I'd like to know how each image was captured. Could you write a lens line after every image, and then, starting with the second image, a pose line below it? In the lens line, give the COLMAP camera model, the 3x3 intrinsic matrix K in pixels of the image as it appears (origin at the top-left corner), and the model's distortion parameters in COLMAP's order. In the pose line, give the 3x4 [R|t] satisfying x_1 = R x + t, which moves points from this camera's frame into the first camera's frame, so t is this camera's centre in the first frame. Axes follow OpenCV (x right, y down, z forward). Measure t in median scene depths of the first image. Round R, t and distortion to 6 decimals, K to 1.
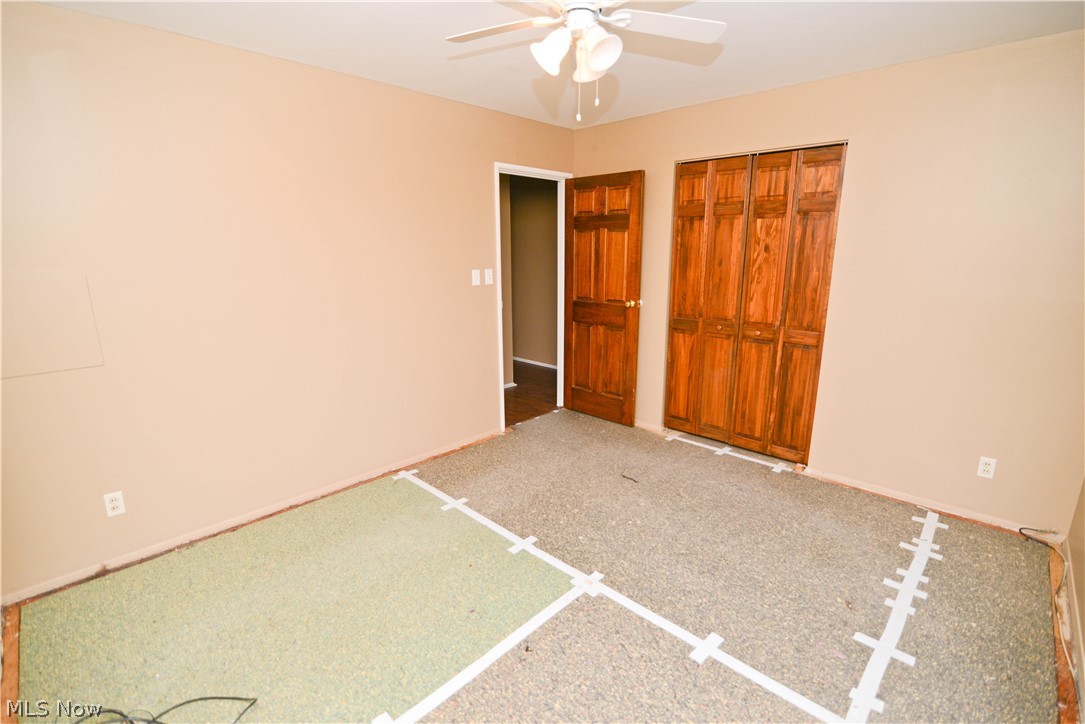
lens RADIAL K [[496.8, 0, 541.6], [0, 496.8, 364.6], [0, 0, 1]] dist [-0.017578, 0.000287]
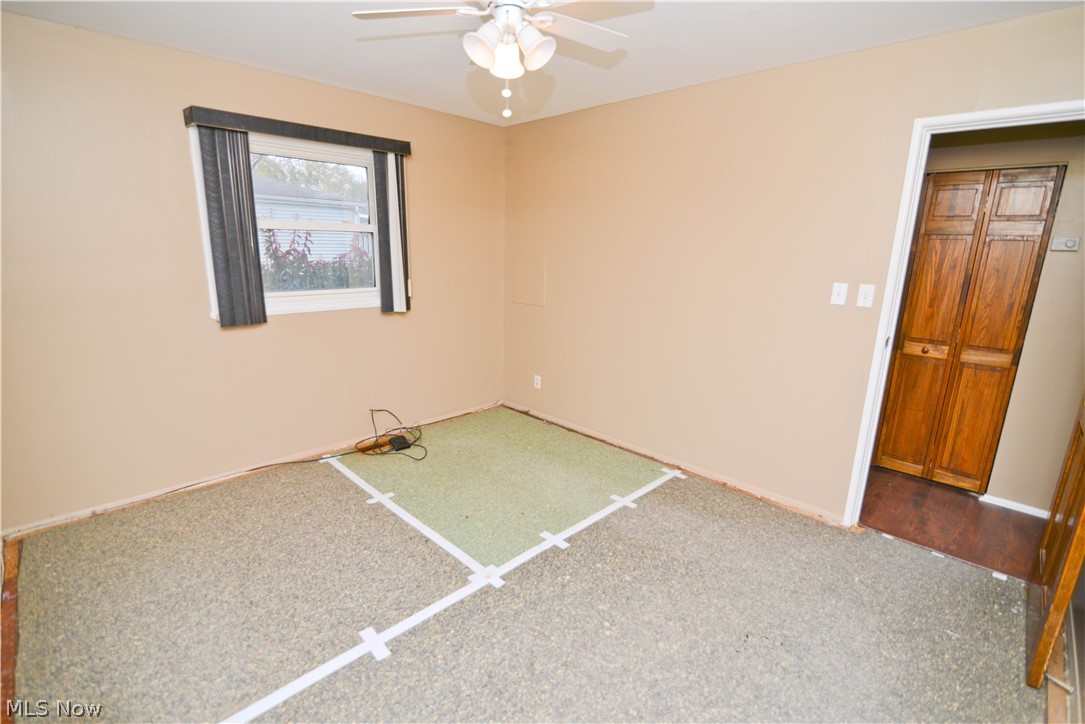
lens RADIAL K [[496.8, 0, 541.6], [0, 496.8, 364.6], [0, 0, 1]] dist [-0.017578, 0.000287]
pose [[-0.012406, 0.237696, -0.971260, 0.925299], [-0.250768, 0.939554, 0.233139, -0.215912], [0.967968, 0.246453, 0.047951, 0.905404]]
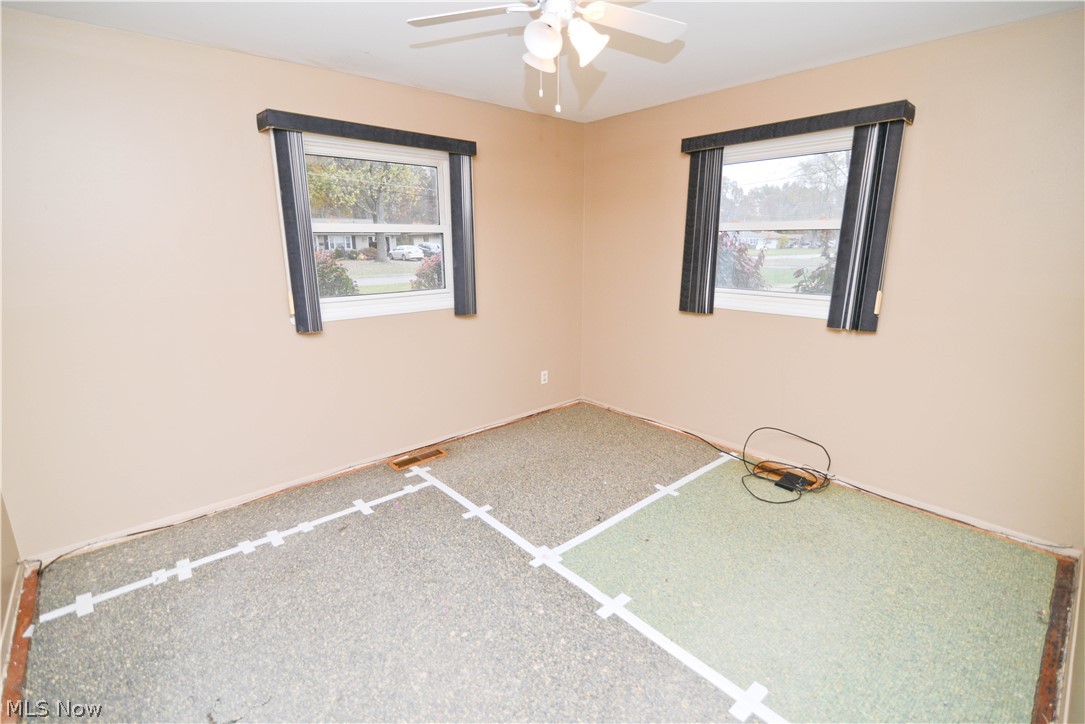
lens RADIAL K [[496.8, 0, 541.6], [0, 496.8, 364.6], [0, 0, 1]] dist [-0.017578, 0.000287]
pose [[-0.996662, -0.009739, 0.081061, 0.020714], [0.028494, 0.888942, 0.457133, -0.394173], [-0.076510, 0.457917, -0.885696, 1.671068]]
